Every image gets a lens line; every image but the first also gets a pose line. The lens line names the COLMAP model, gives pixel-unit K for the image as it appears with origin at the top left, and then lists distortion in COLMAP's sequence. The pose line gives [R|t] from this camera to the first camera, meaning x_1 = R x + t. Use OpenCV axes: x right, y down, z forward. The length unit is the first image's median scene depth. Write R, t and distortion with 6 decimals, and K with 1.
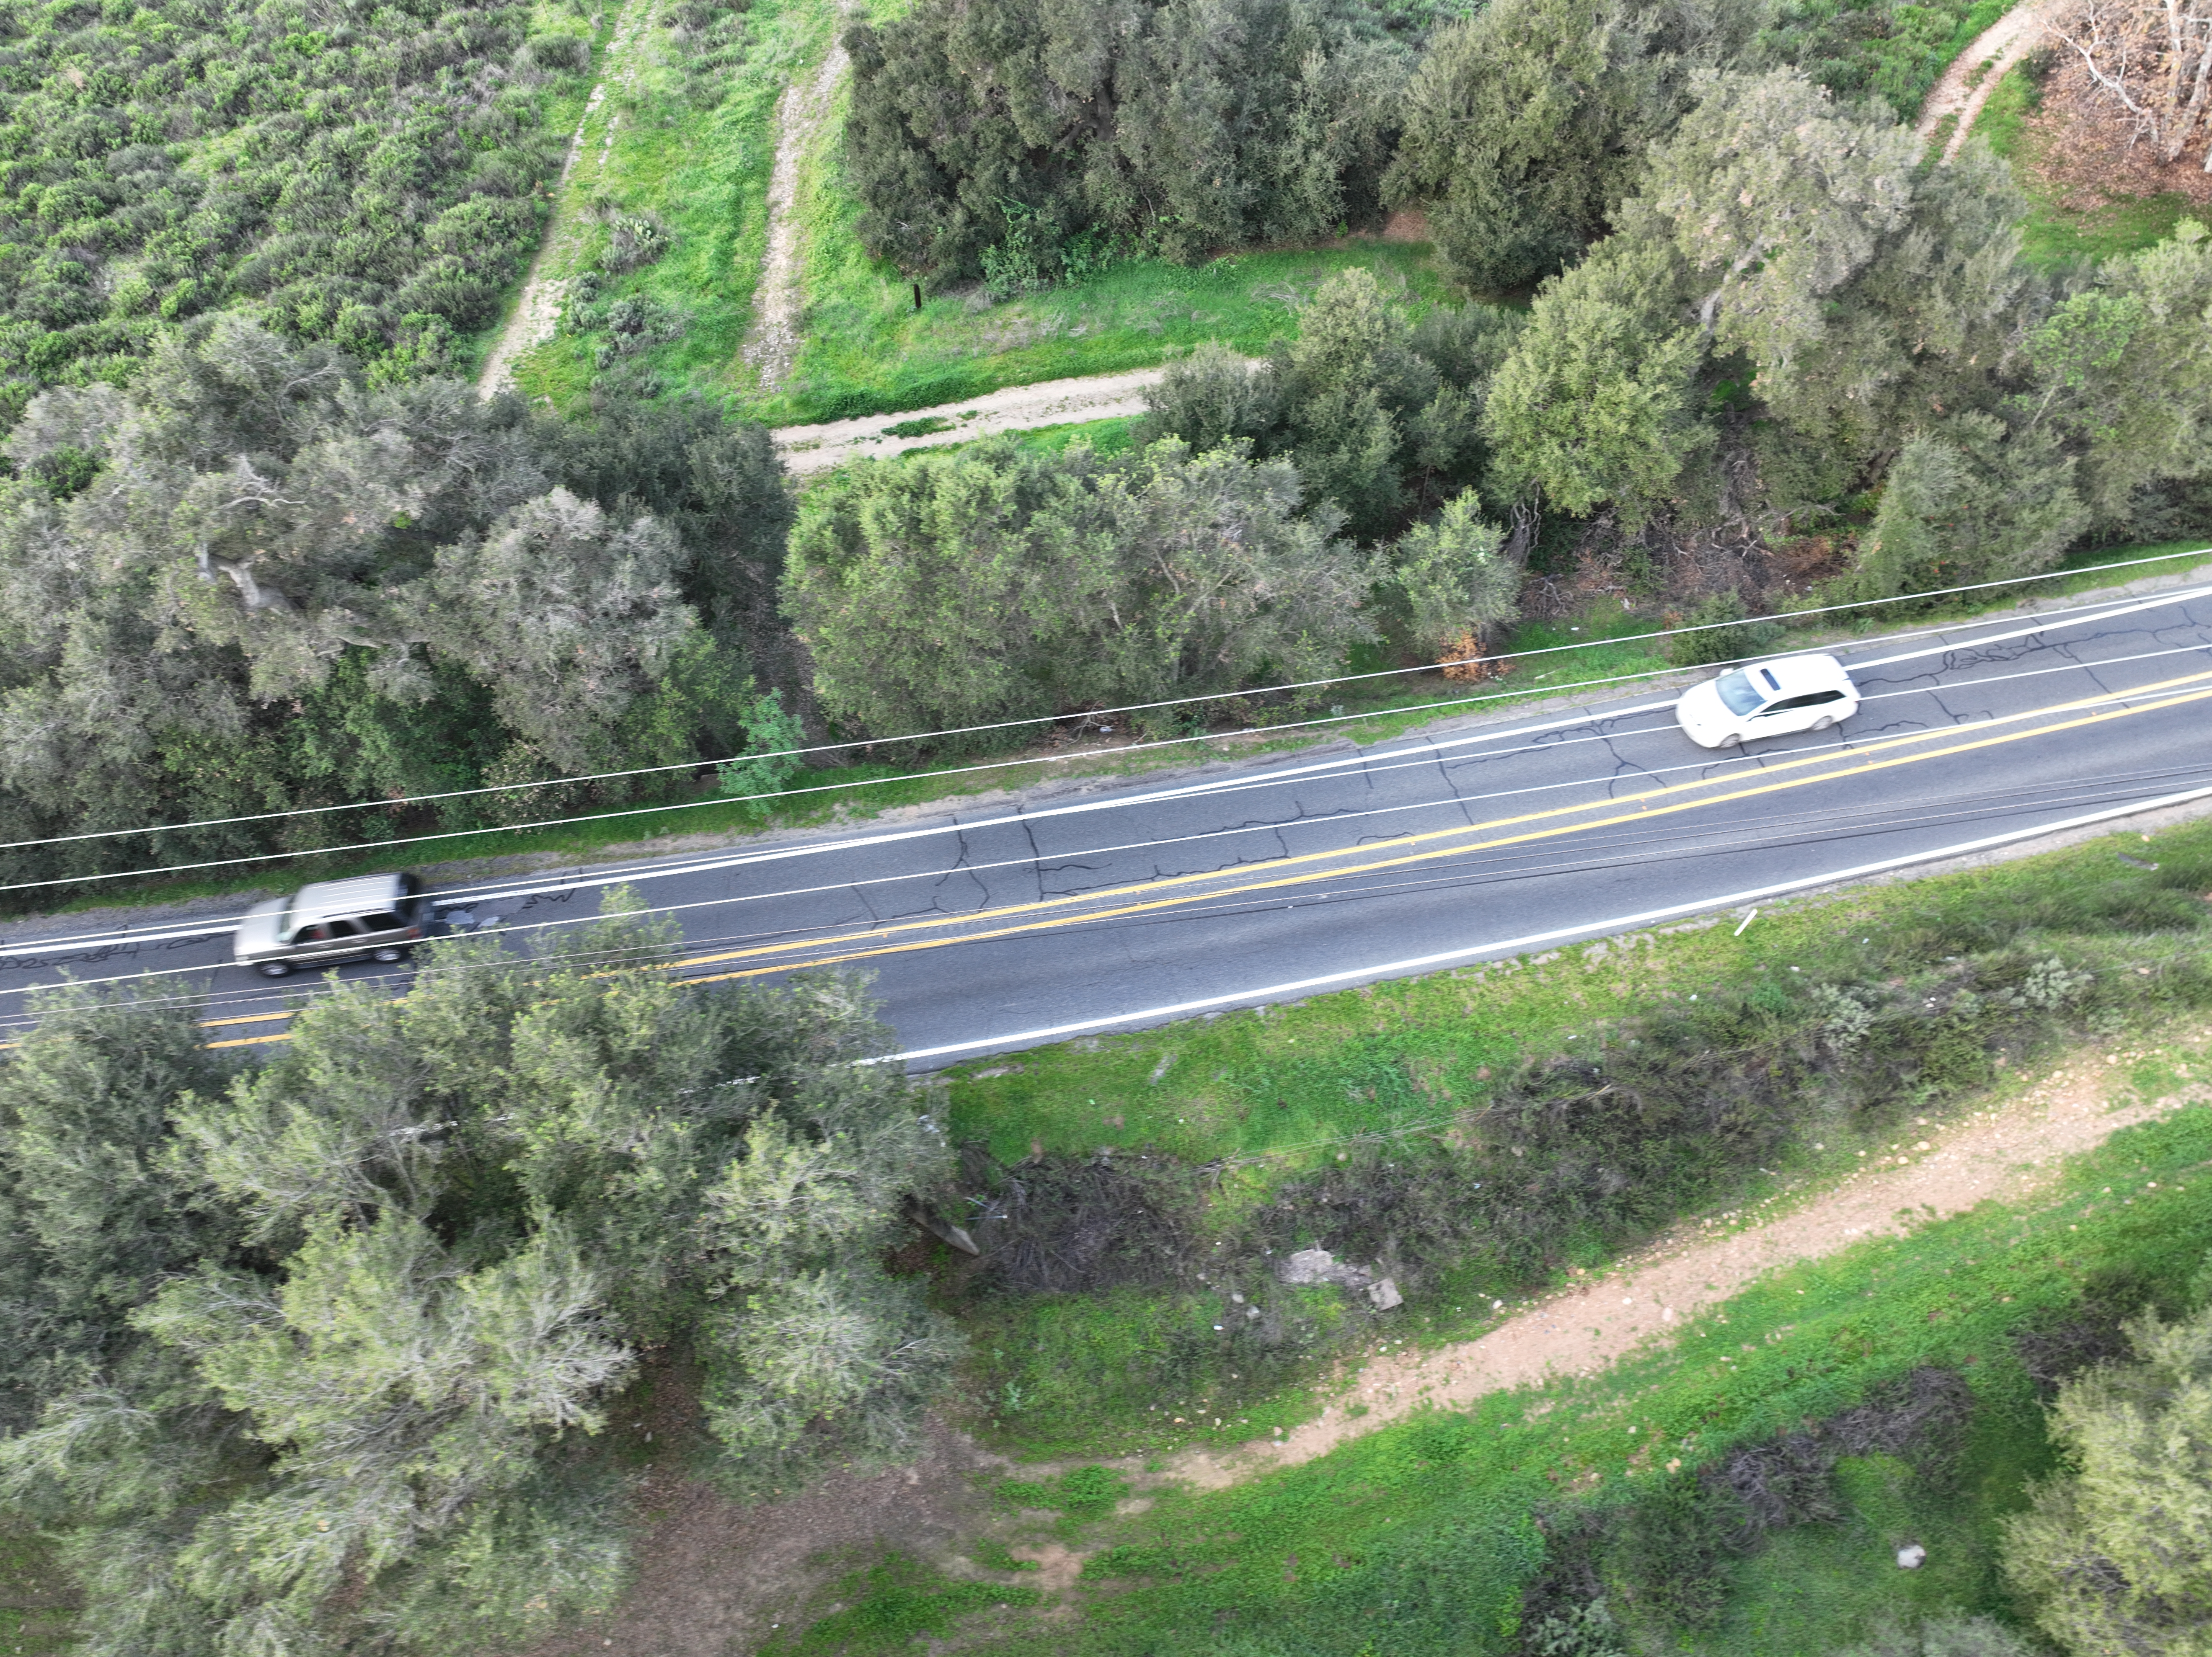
lens RADIAL K [[1536.5, 0, 1106.5], [0, 1536.5, 835.4], [0, 0, 1]] dist [-0.001544, 0.016813]
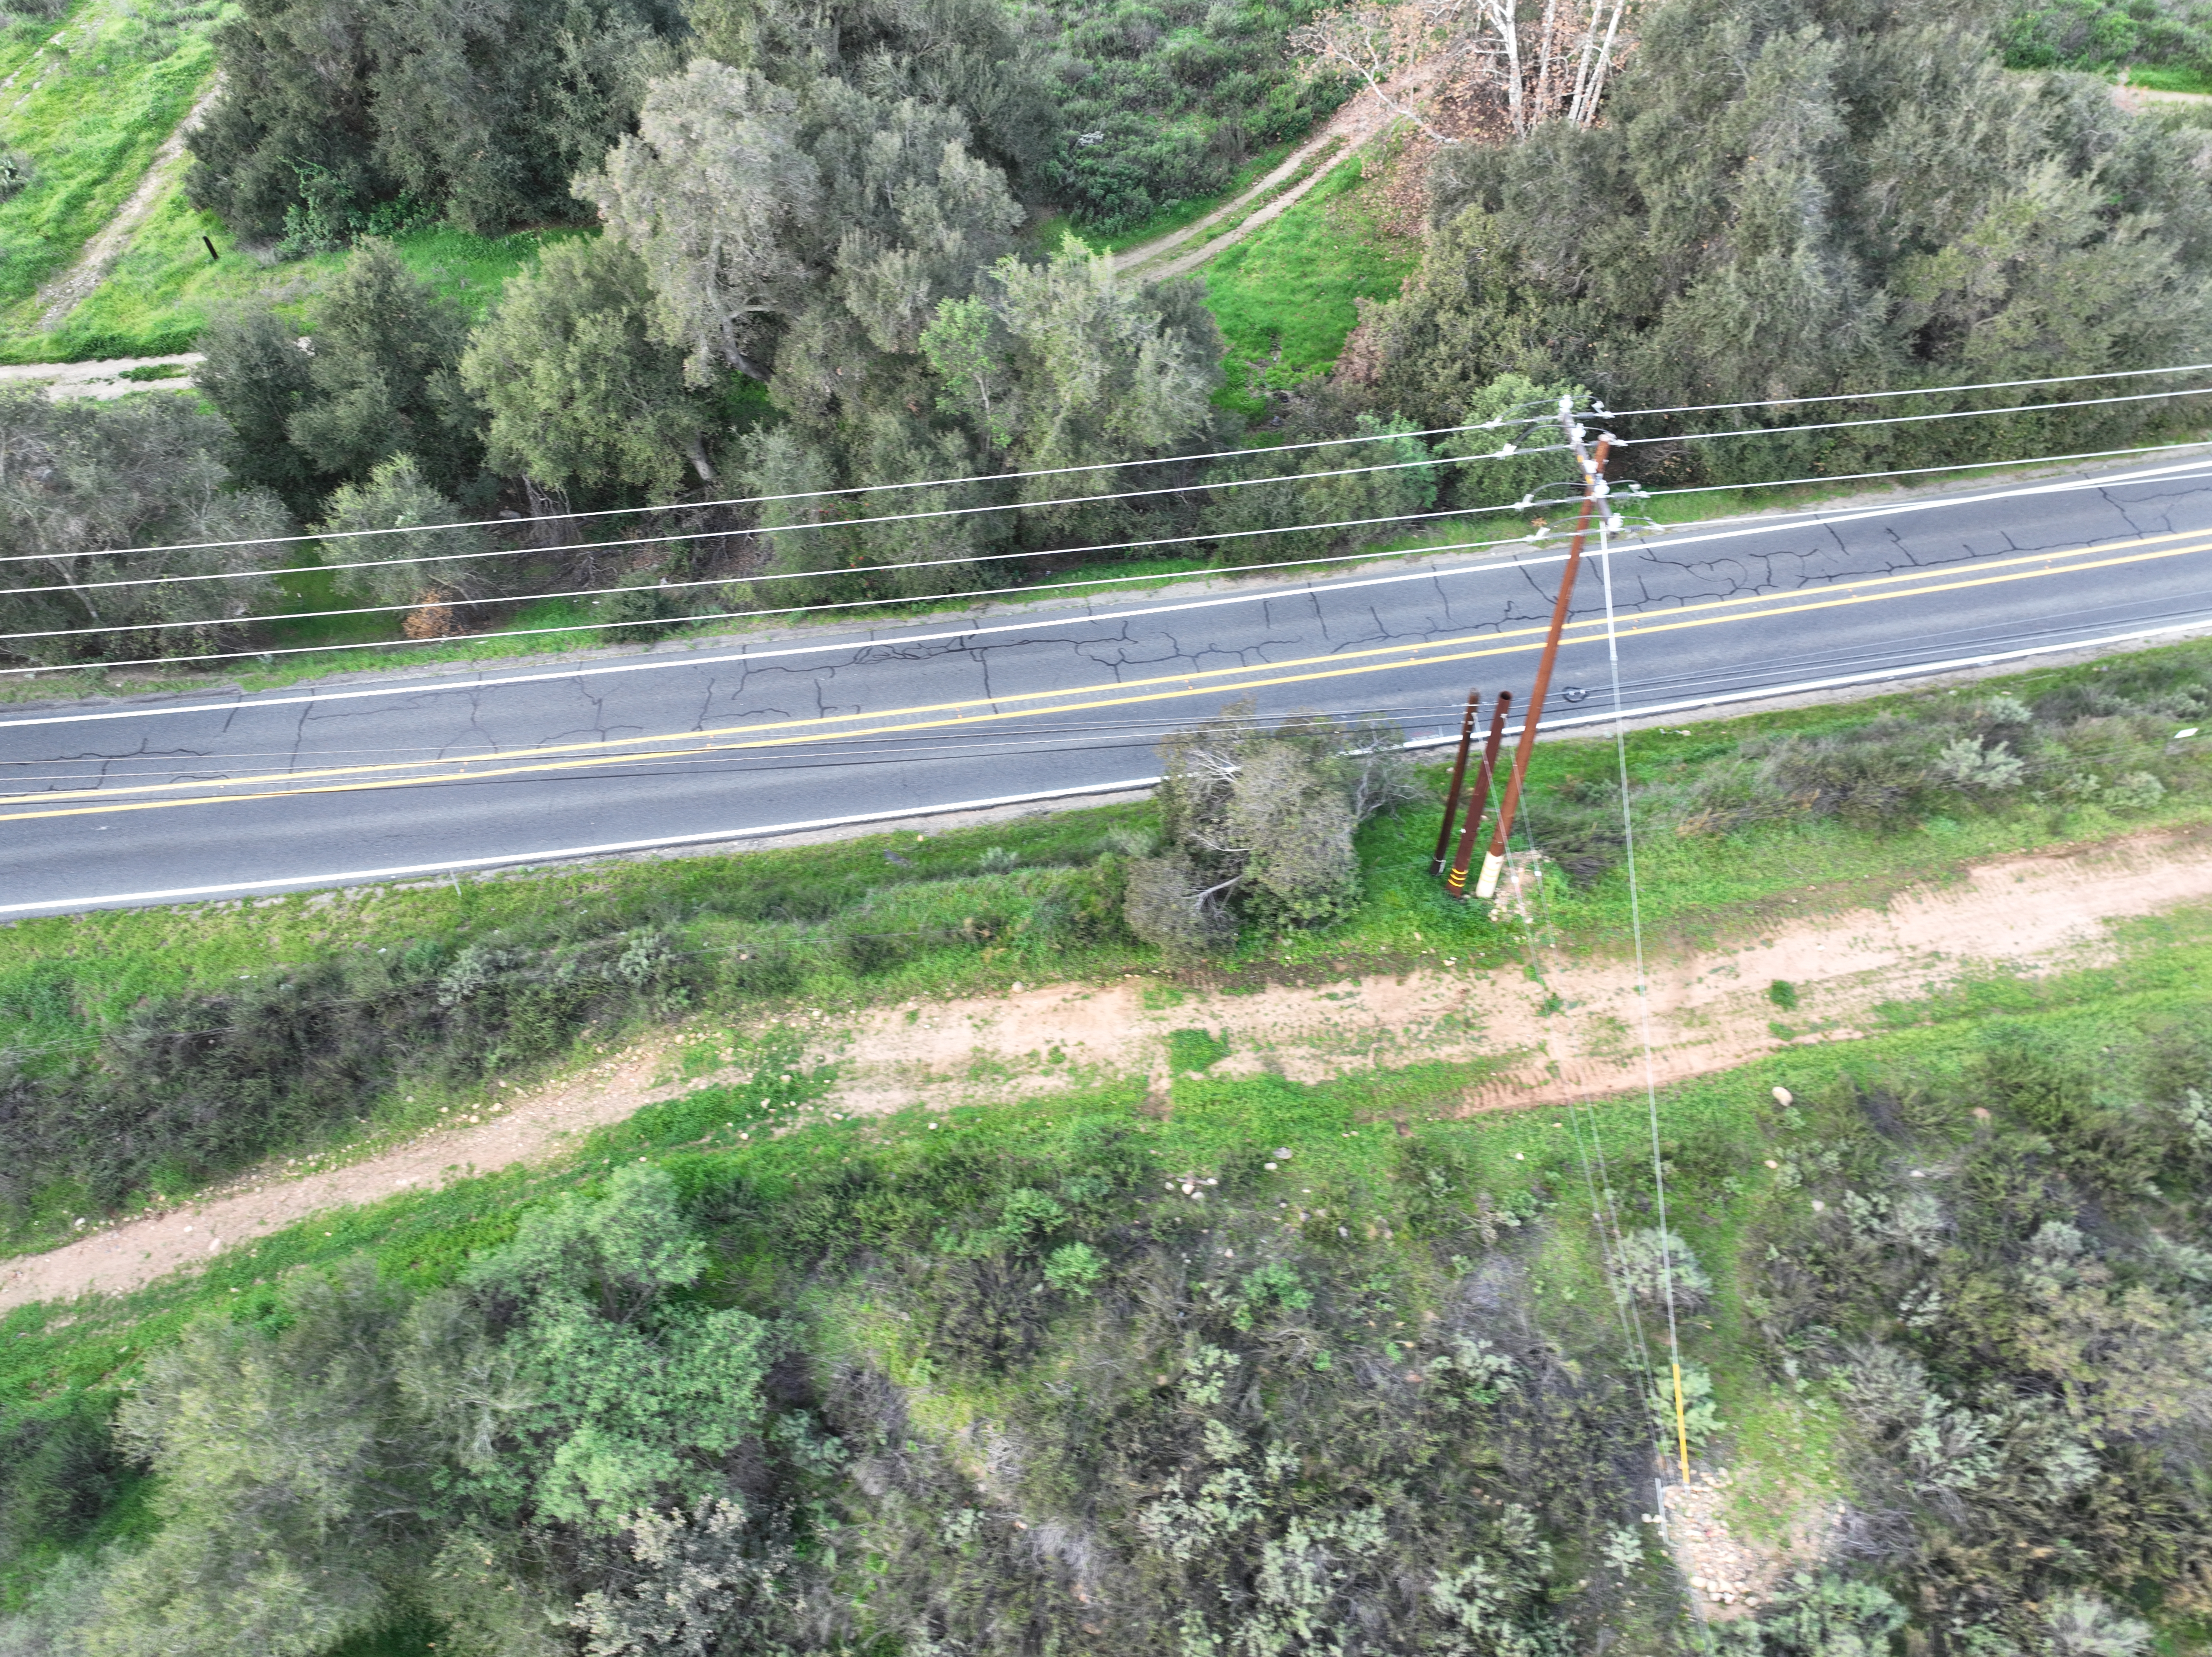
lens RADIAL K [[1536.5, 0, 1107.3], [0, 1536.5, 822.8], [0, 0, 1]] dist [-0.001544, 0.016813]
pose [[0.994851, 0.080613, -0.061430, 0.900883], [-0.080823, 0.996728, -0.000945, -0.018312], [0.061153, 0.005905, 0.998111, -0.003132]]
